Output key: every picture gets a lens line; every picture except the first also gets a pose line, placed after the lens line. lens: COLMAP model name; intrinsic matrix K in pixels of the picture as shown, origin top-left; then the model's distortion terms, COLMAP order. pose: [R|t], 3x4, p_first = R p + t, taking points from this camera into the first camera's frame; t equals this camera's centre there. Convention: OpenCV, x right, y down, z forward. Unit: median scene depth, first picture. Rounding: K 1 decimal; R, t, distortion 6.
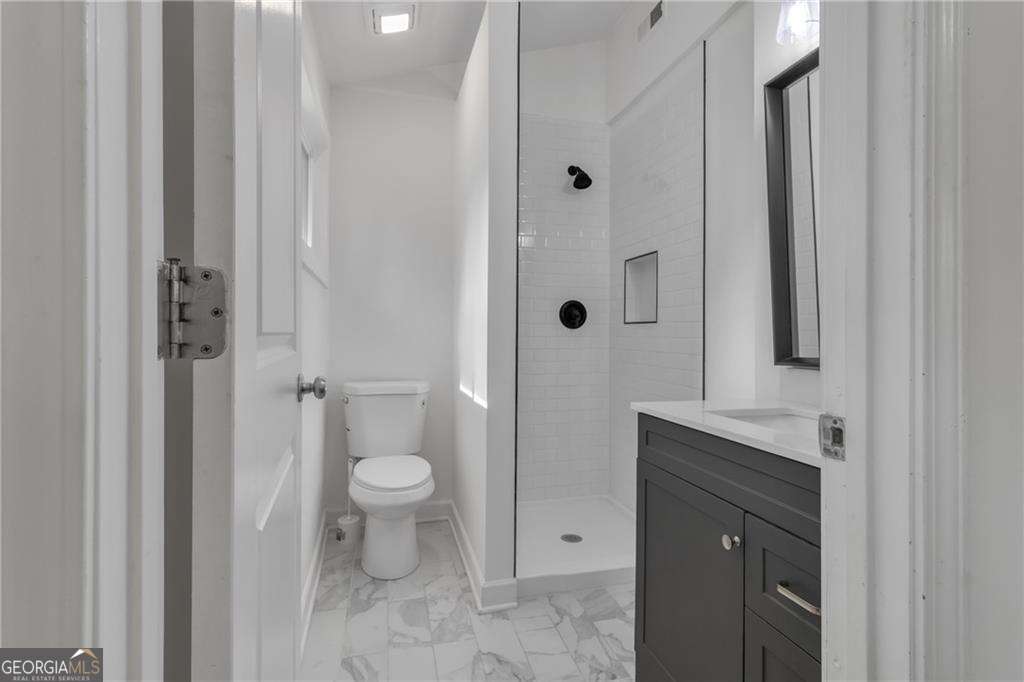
lens RADIAL K [[483.6, 0, 513.4], [0, 483.6, 339.0], [0, 0, 1]] dist [0.004284, 0.000355]
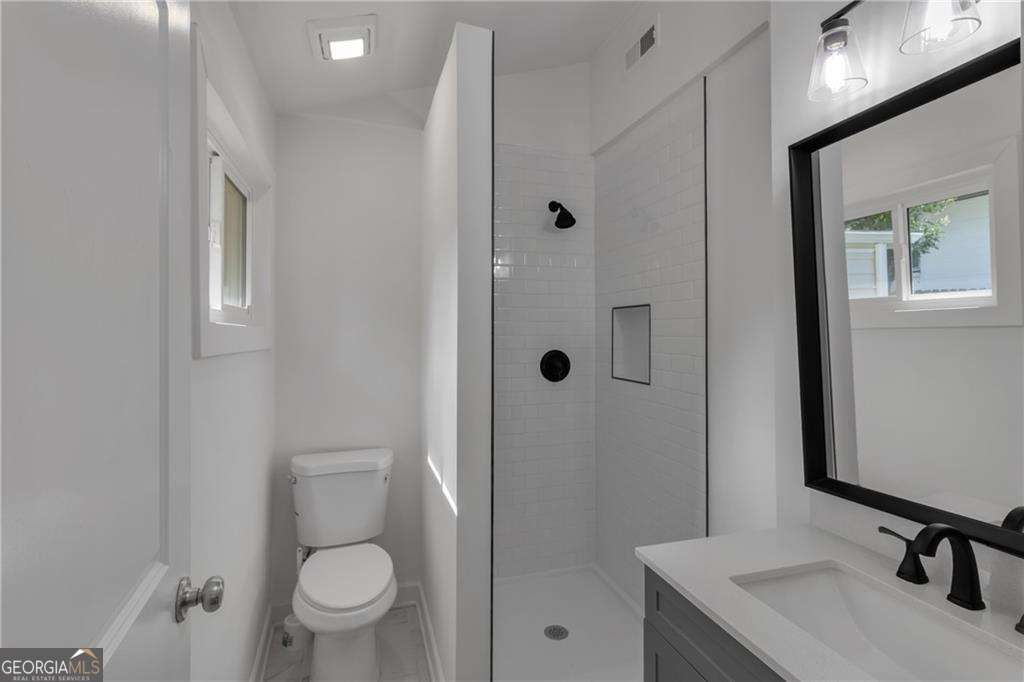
lens RADIAL K [[483.6, 0, 512.0], [0, 483.6, 335.1], [0, 0, 1]] dist [0.004284, 0.000355]
pose [[0.999007, -0.004661, 0.044312, 0.003756], [0.004951, 0.999967, -0.006432, -0.124086], [-0.044280, 0.006645, 0.998997, 0.123068]]
